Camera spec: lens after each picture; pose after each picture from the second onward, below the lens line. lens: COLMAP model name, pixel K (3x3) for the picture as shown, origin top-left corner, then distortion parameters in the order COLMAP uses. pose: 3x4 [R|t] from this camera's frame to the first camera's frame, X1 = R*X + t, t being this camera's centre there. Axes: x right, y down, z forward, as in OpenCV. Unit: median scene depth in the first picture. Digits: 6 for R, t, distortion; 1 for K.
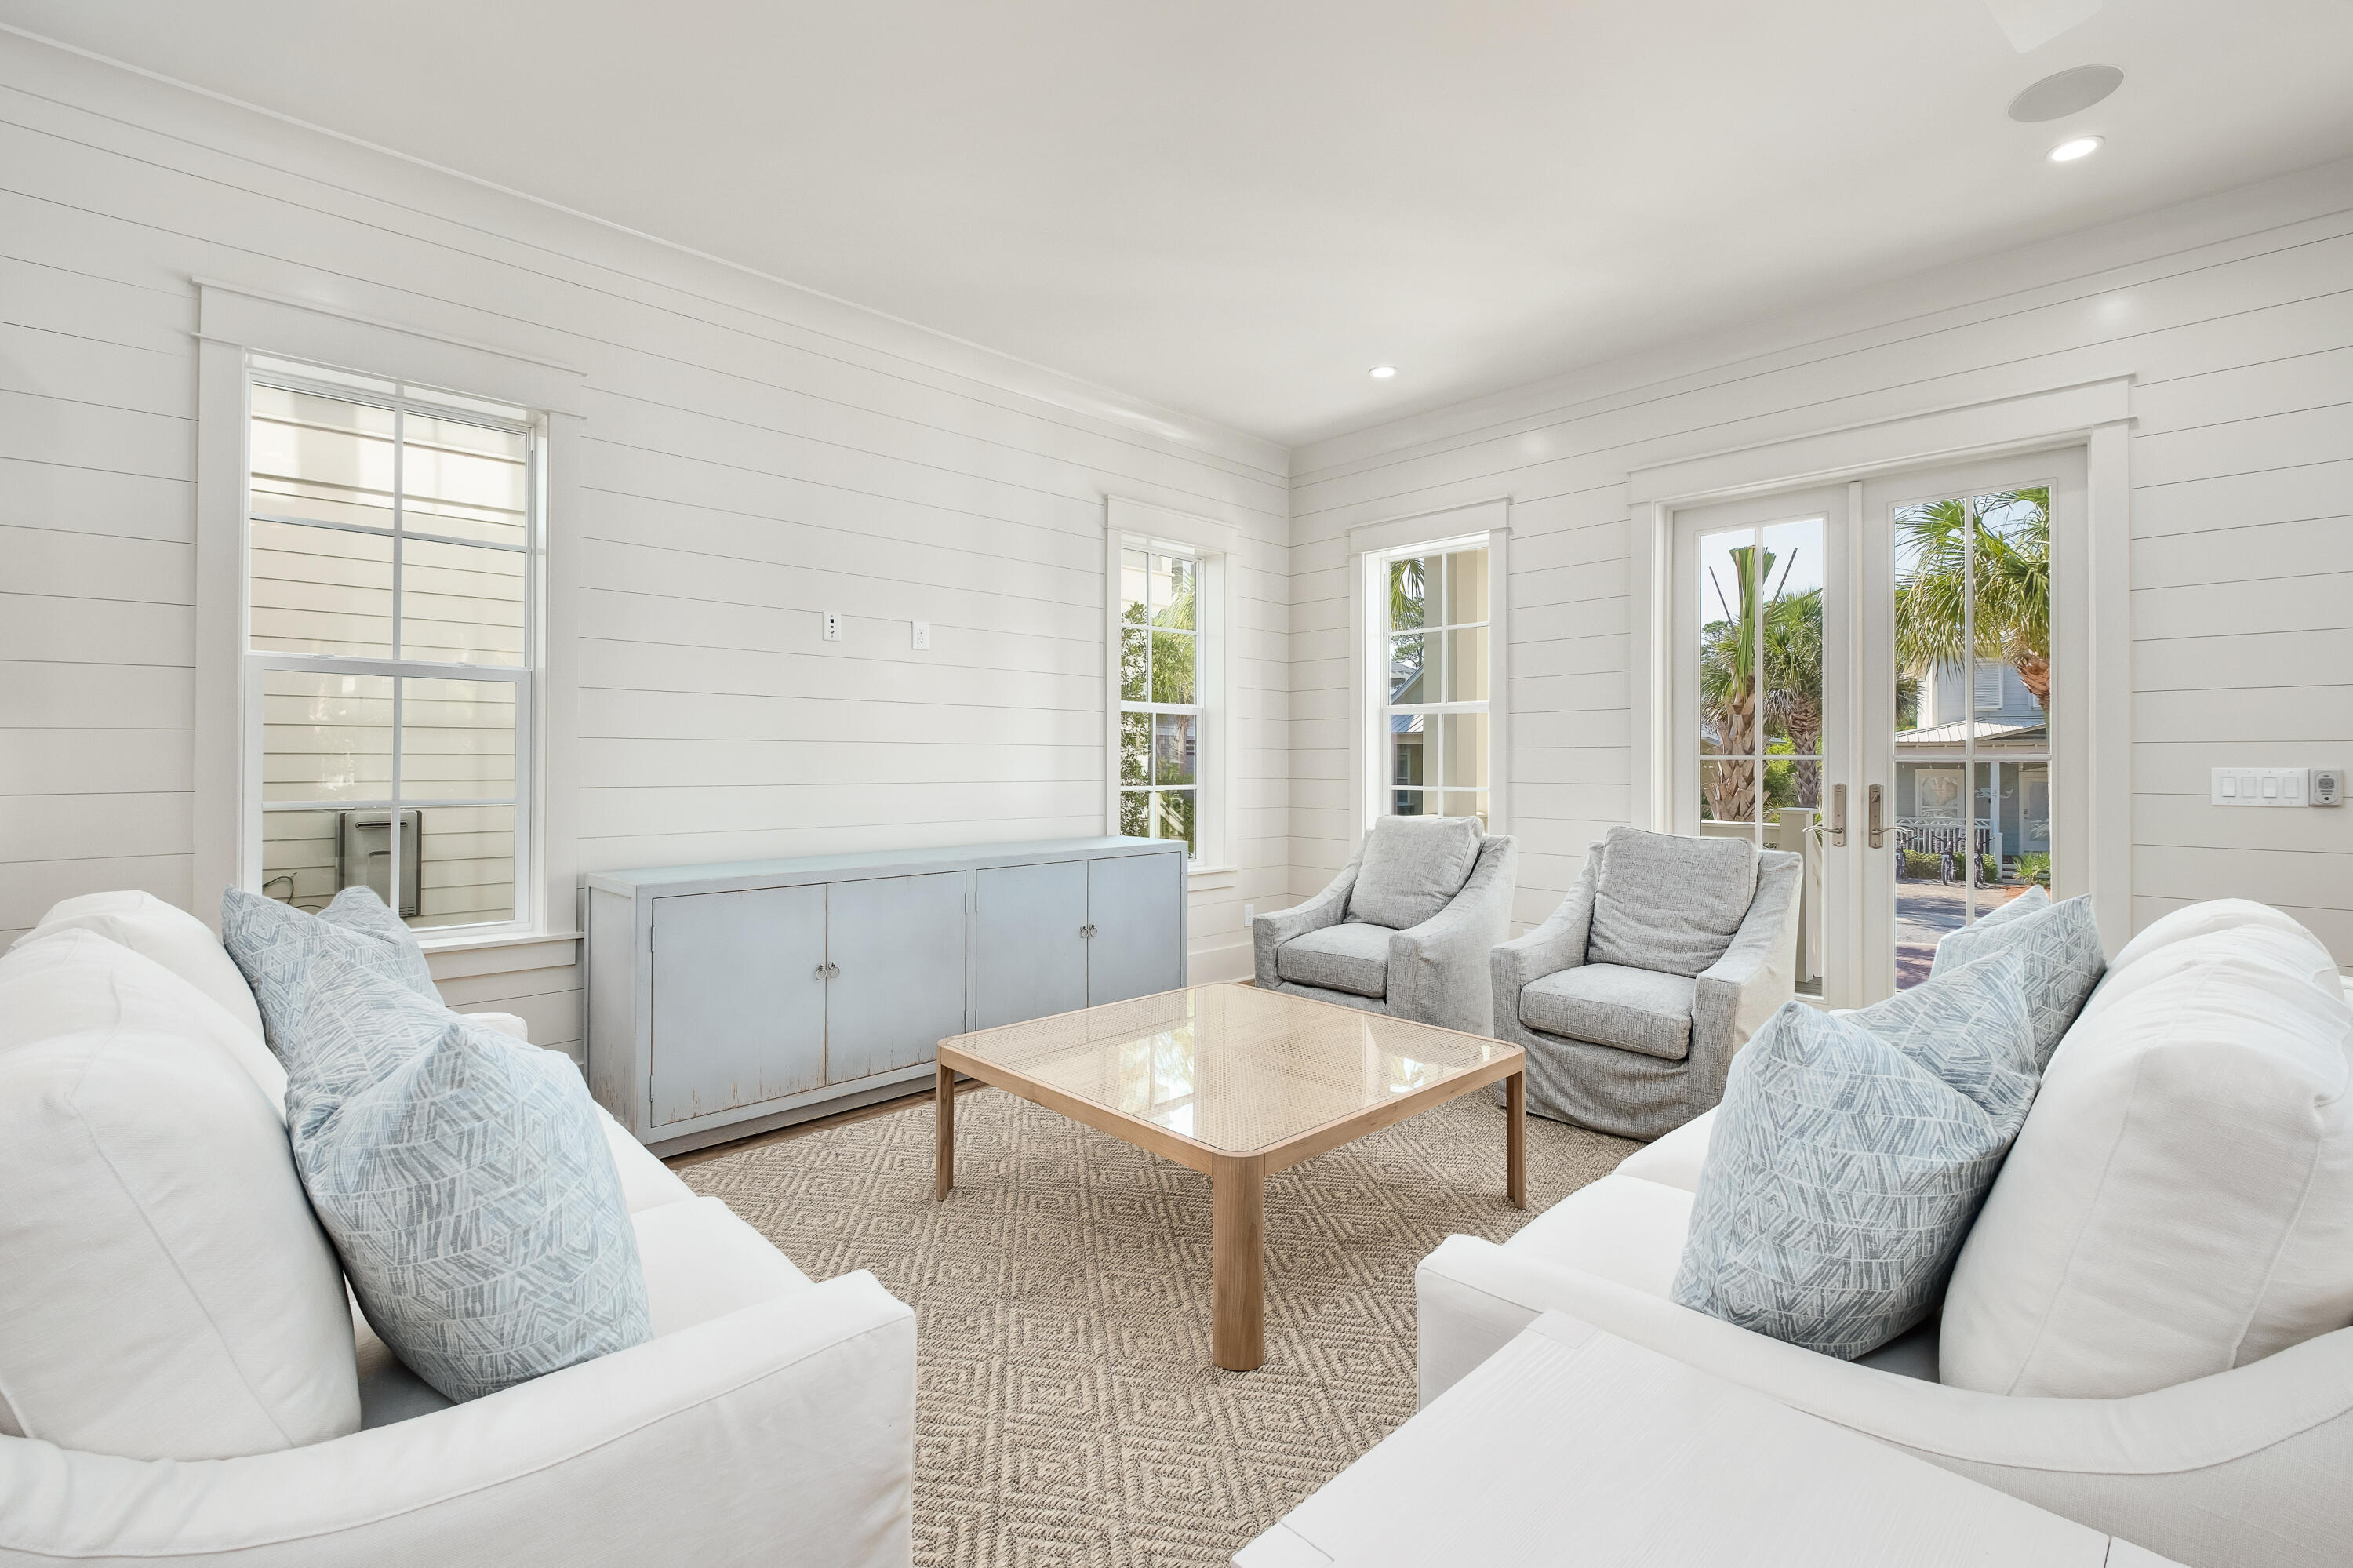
lens RADIAL K [[1021.2, 0, 1186.9], [0, 1021.2, 756.8], [0, 0, 1]] dist [0.000517, -0.003613]
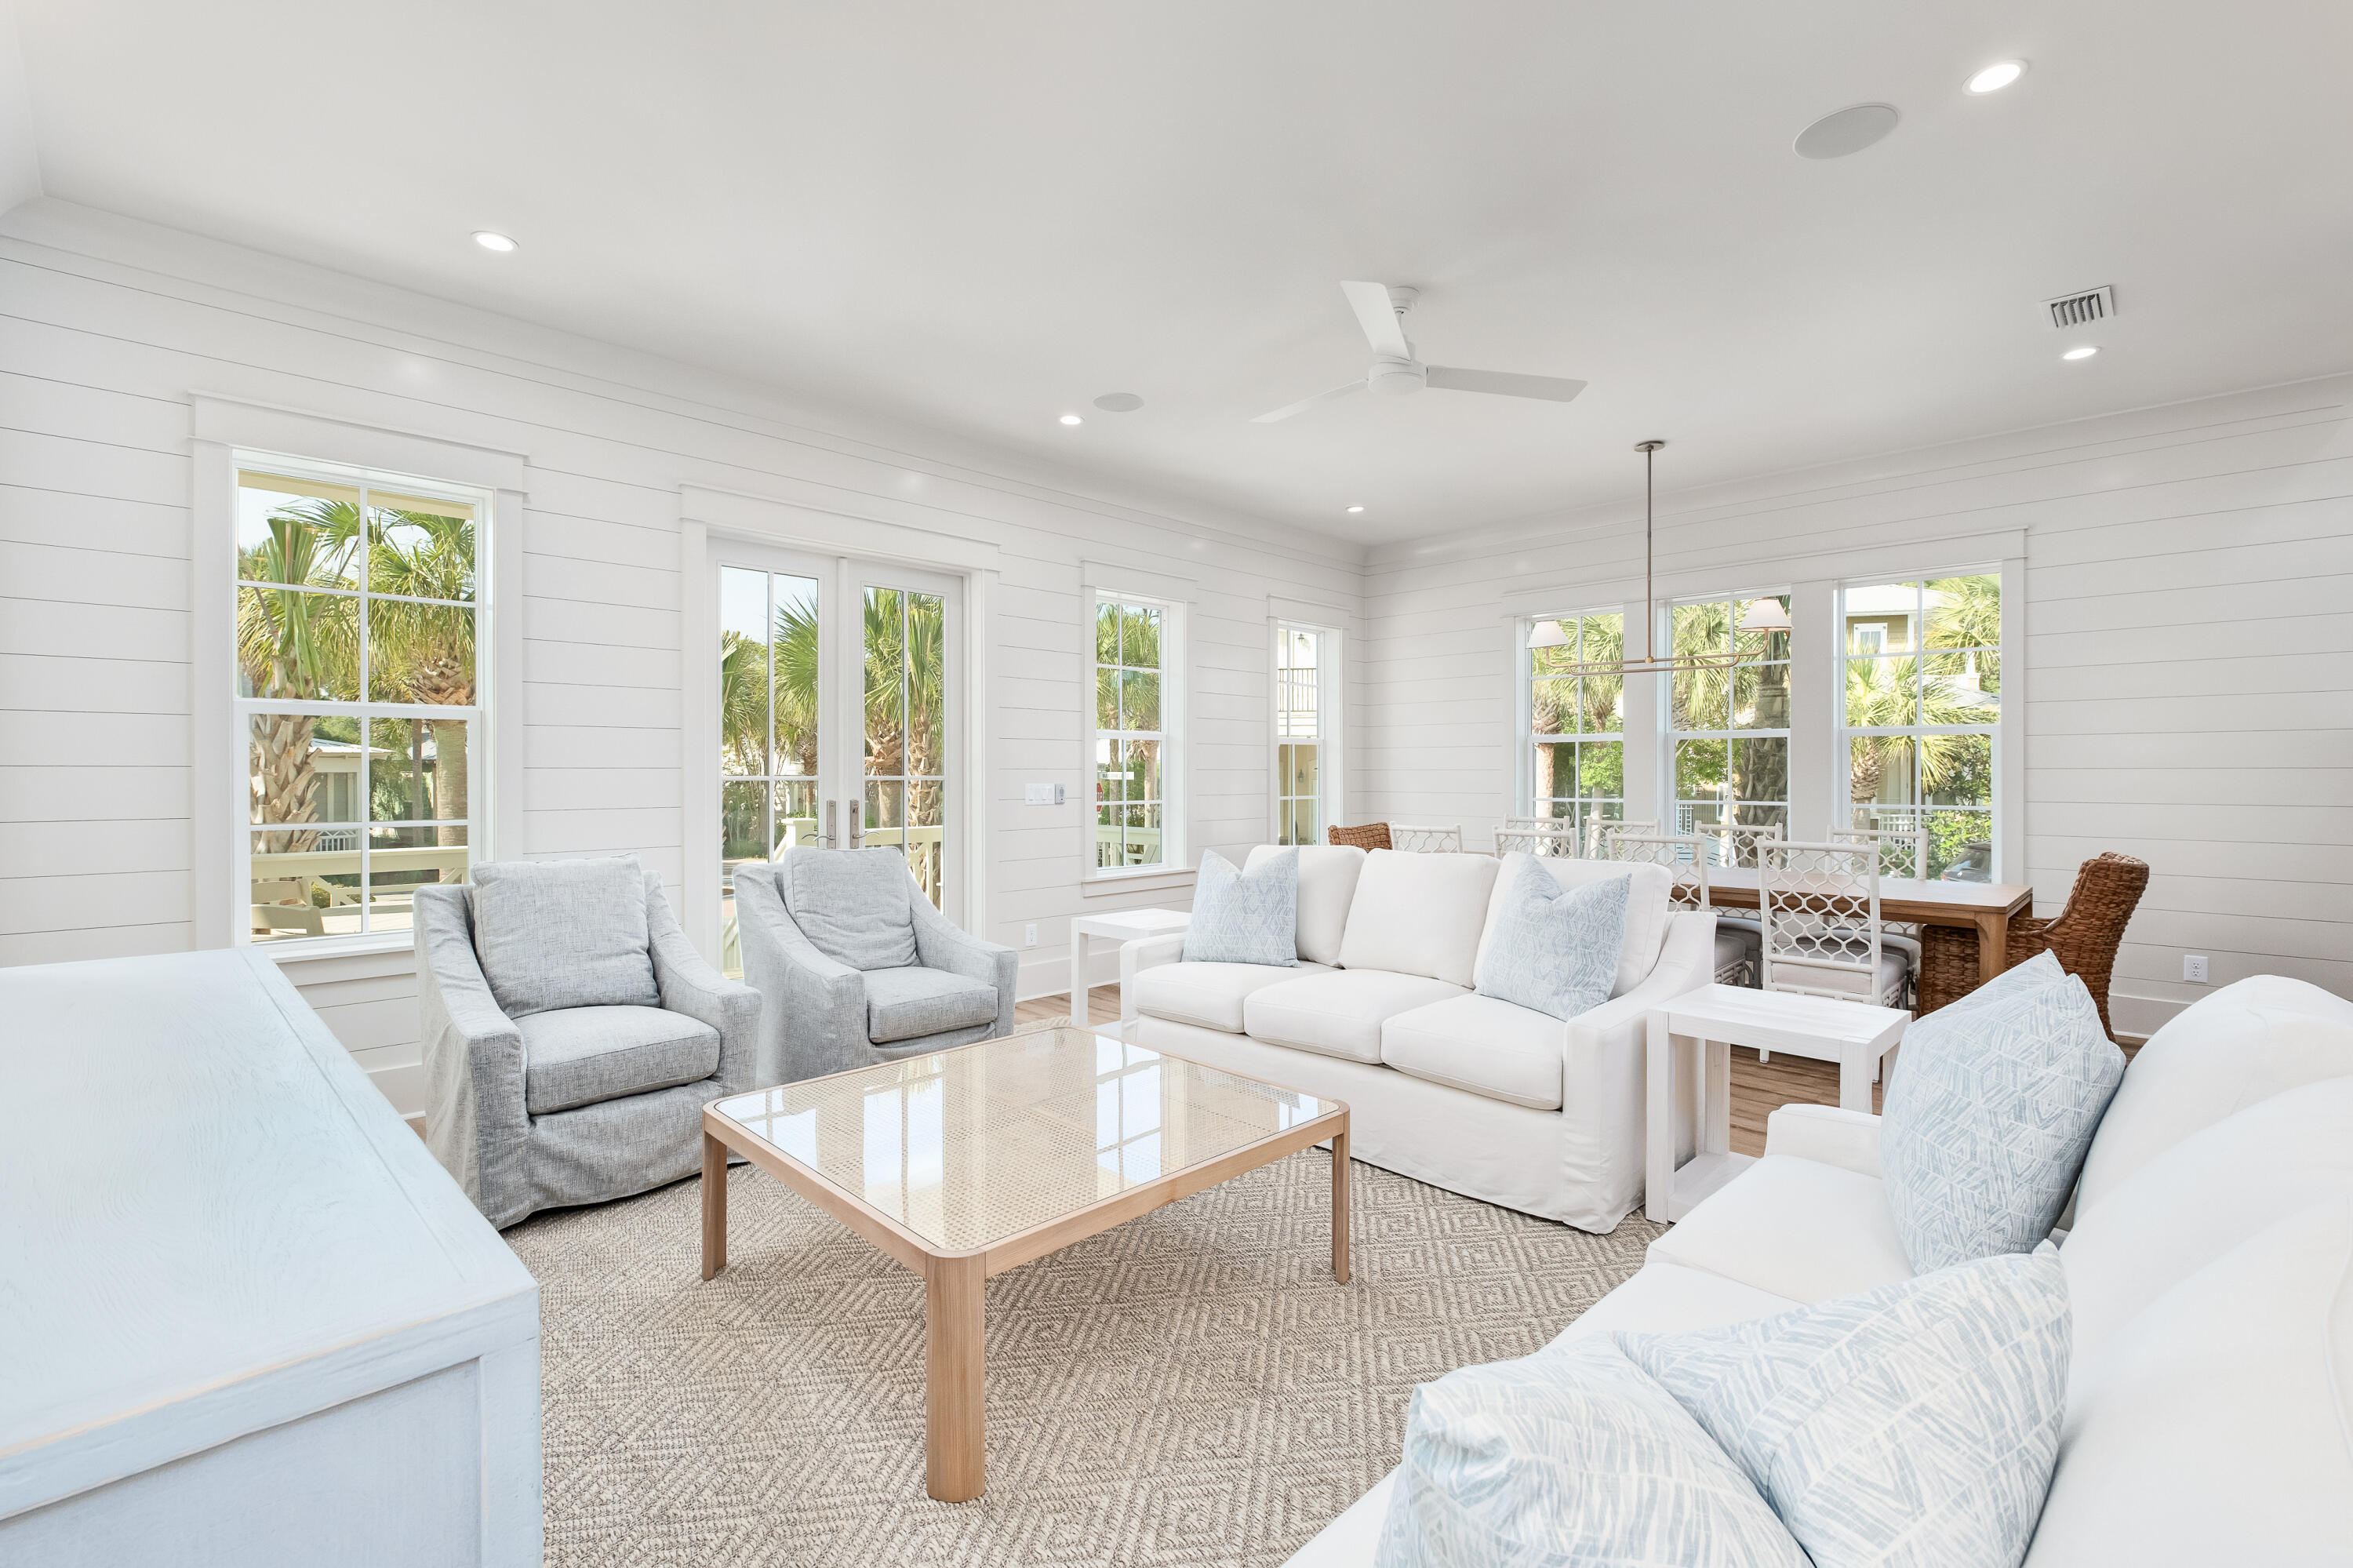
lens RADIAL K [[1021.2, 0, 1176.9], [0, 1021.2, 775.5], [0, 0, 1]] dist [0.000517, -0.003613]
pose [[-0.016861, -0.004176, 0.999849, -0.610361], [-0.002526, 0.999988, 0.004134, -0.009605], [-0.999855, -0.002456, -0.016871, 0.619104]]
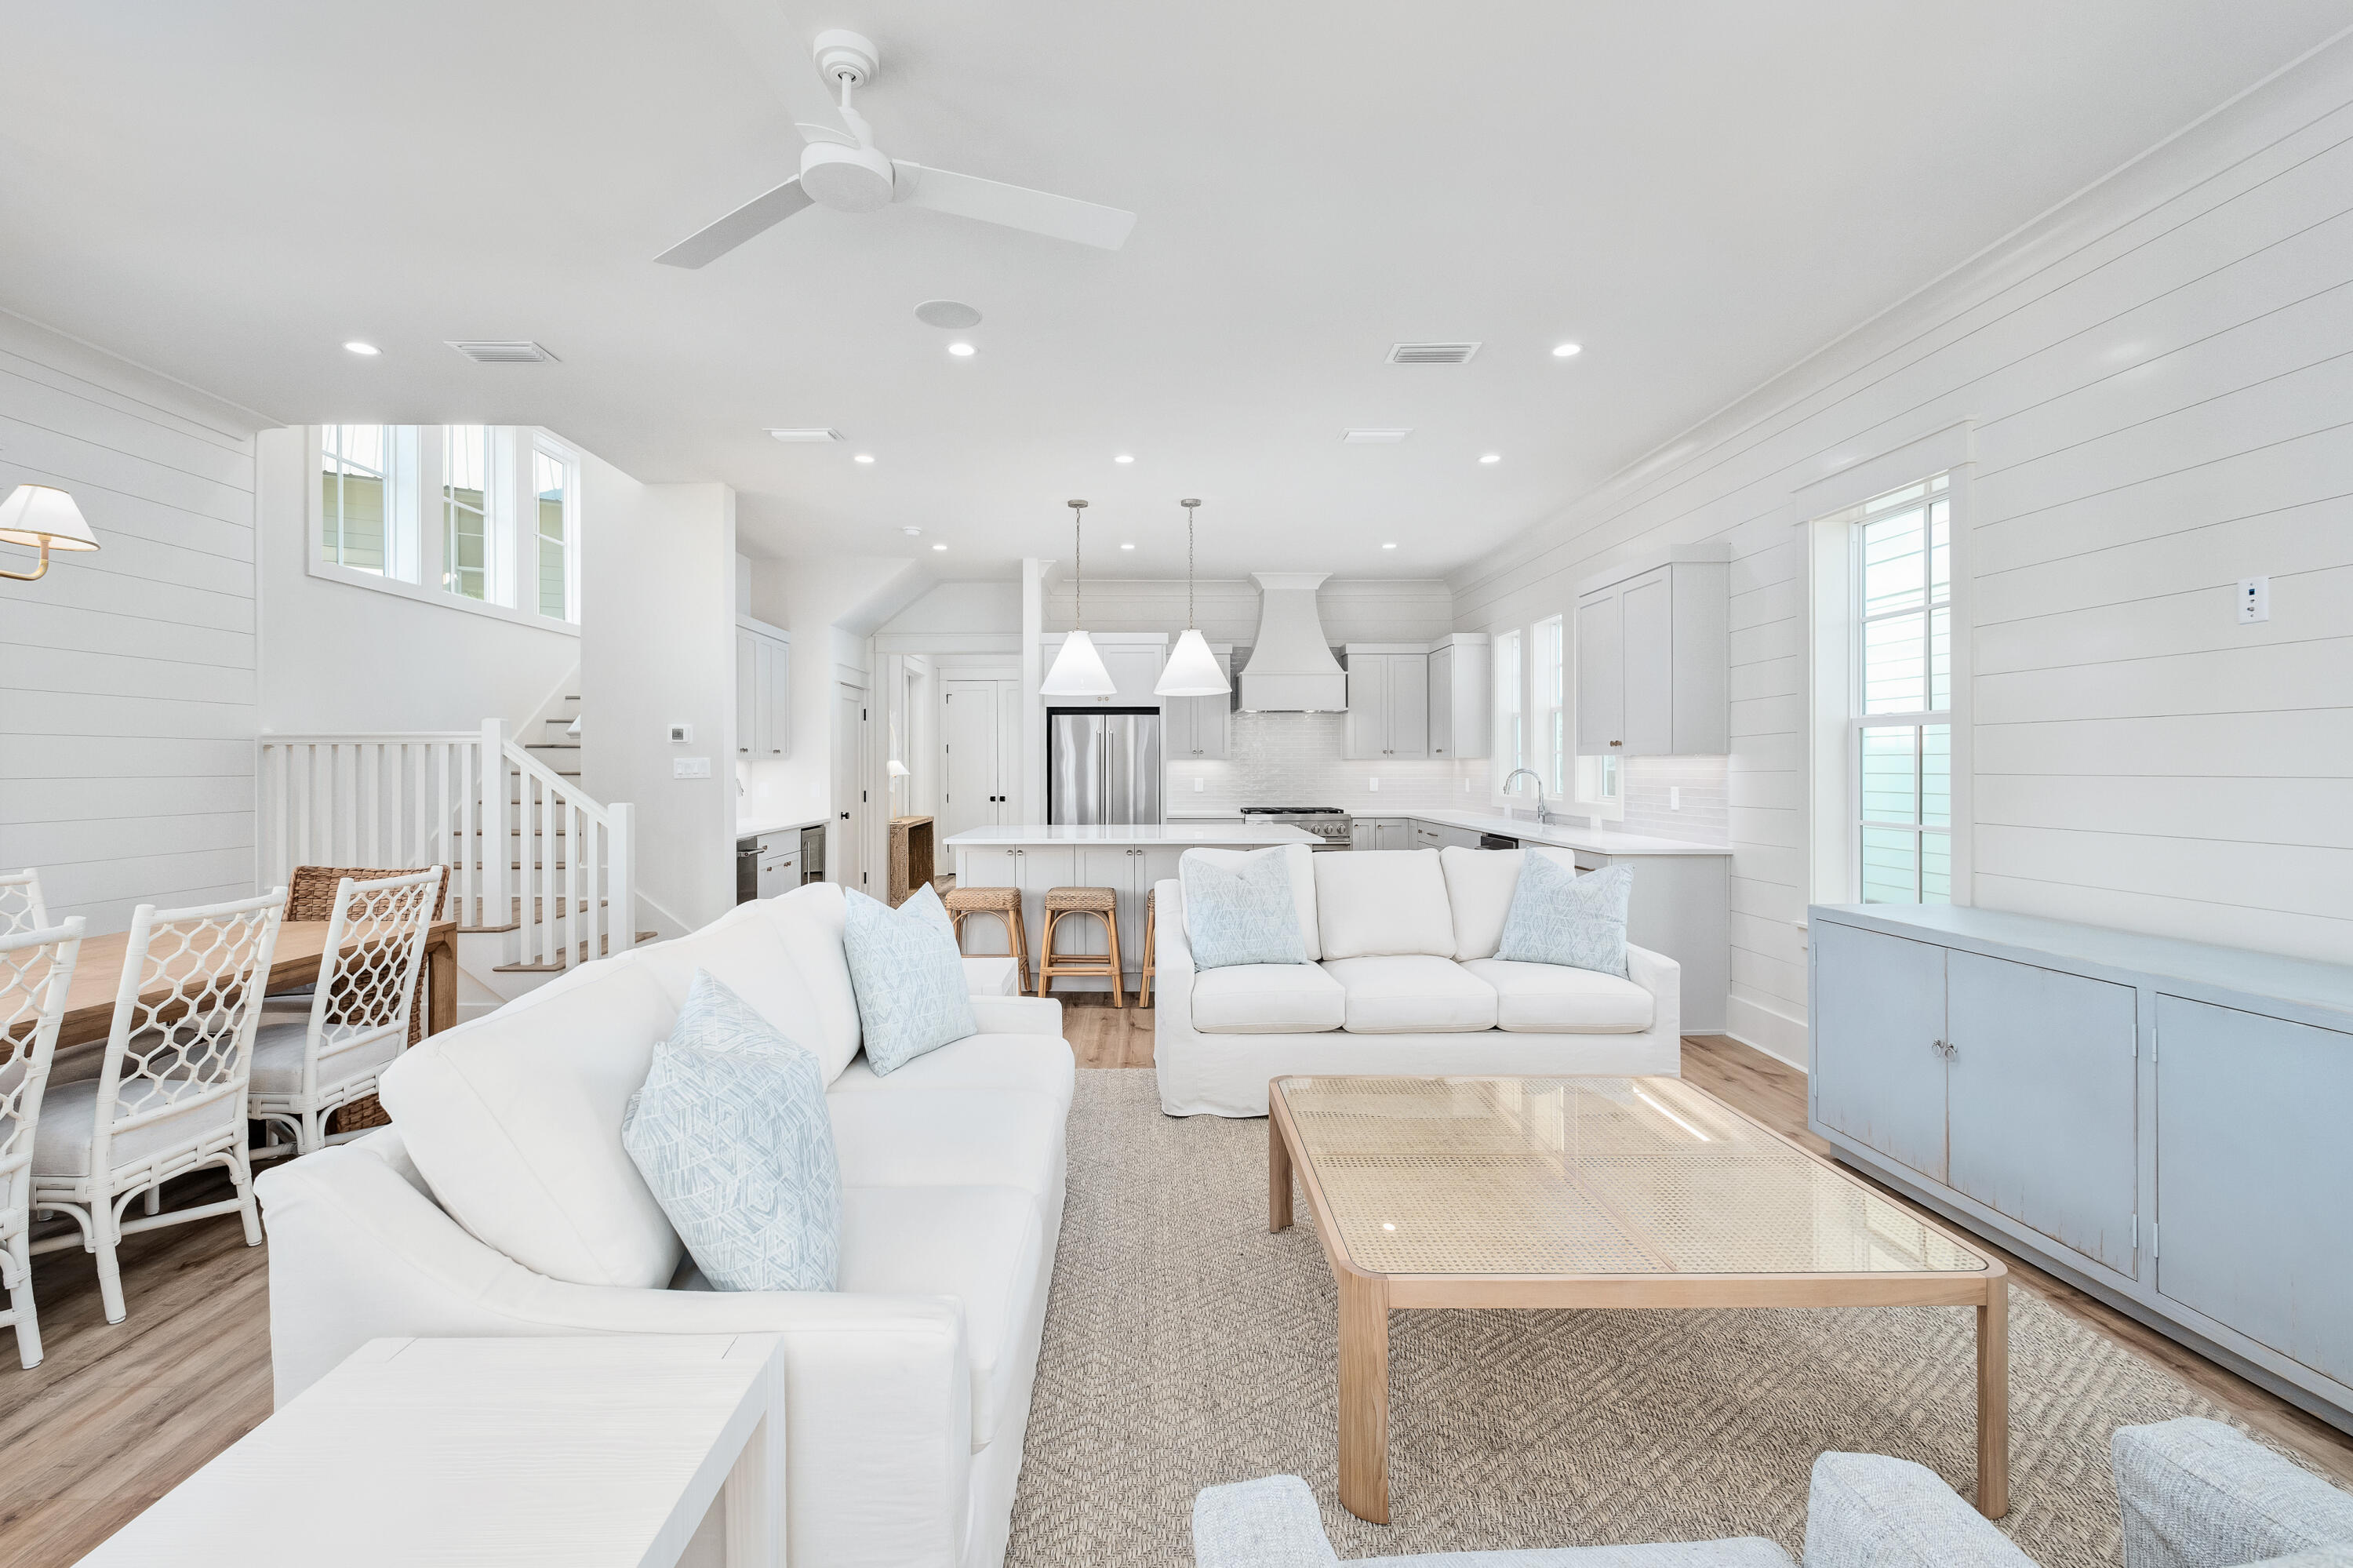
lens RADIAL K [[1021.2, 0, 1136.5], [0, 1021.2, 764.3], [0, 0, 1]] dist [0.000517, -0.003613]
pose [[-0.695462, -0.003348, -0.718555, 0.613004], [0.003030, 0.999967, -0.007592, -0.020236], [0.718557, -0.007457, -0.695429, 0.937662]]
